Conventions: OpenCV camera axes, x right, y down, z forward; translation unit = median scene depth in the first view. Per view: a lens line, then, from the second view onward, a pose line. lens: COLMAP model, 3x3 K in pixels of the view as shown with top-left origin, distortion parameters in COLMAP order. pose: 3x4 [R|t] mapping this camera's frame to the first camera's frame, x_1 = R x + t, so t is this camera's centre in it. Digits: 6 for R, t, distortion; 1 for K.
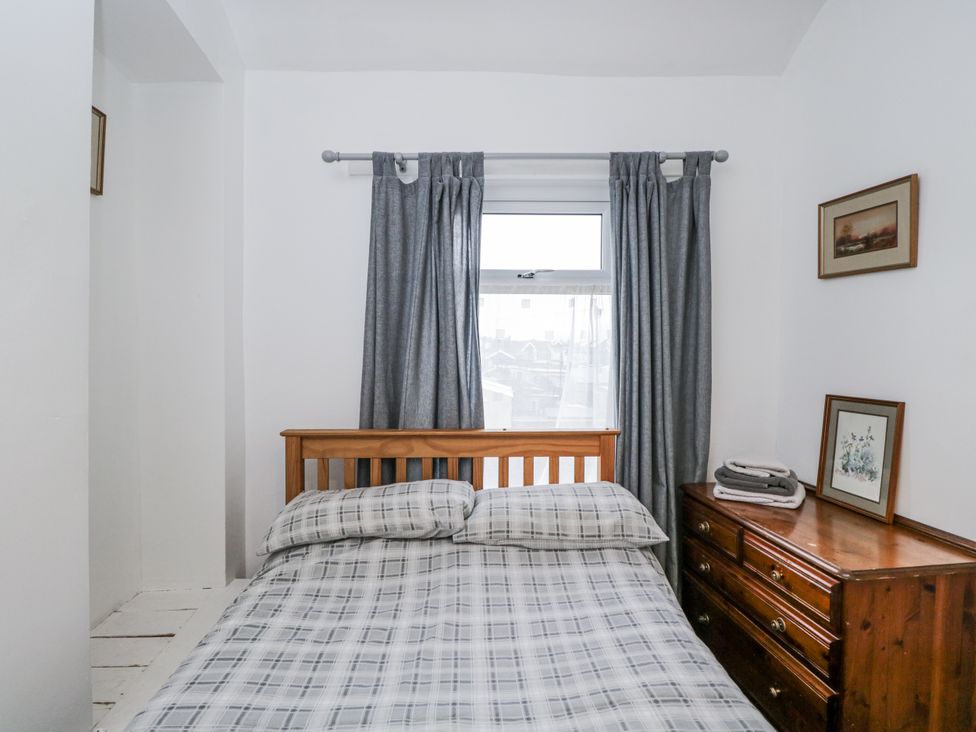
lens RADIAL K [[507.5, 0, 488.5], [0, 507.5, 366.0], [0, 0, 1]] dist [-0.000947, -0.012516]
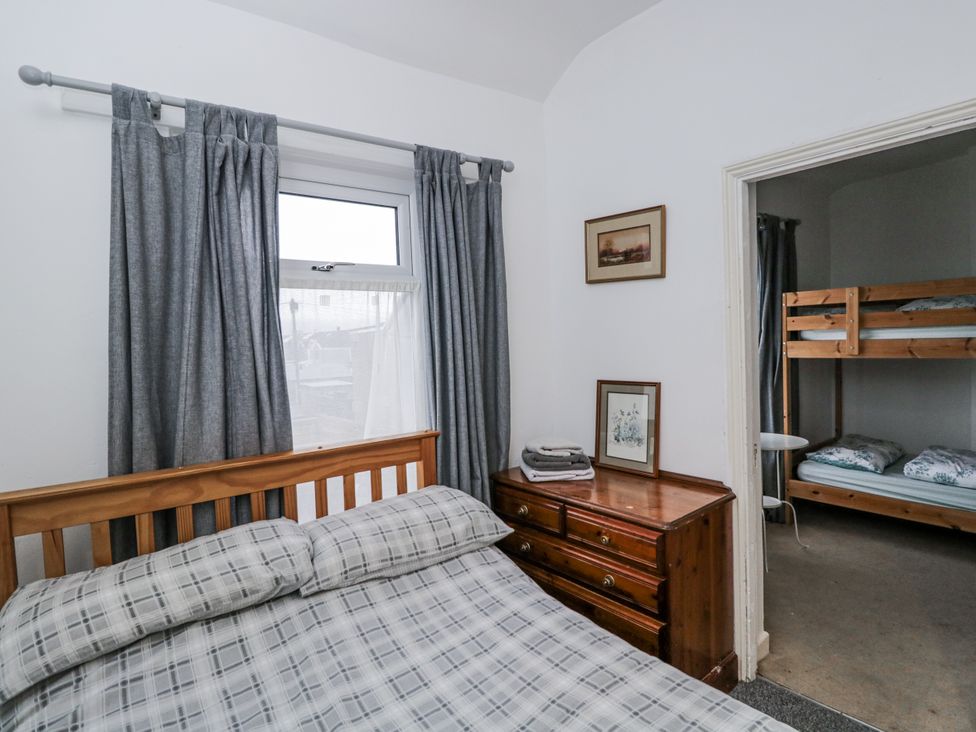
lens RADIAL K [[507.5, 0, 486.0], [0, 507.5, 363.1], [0, 0, 1]] dist [-0.000947, -0.012516]
pose [[0.829221, -0.054833, 0.556225, -0.210424], [0.049506, 0.998470, 0.024628, -0.025147], [-0.556724, 0.007115, 0.830667, 0.133784]]
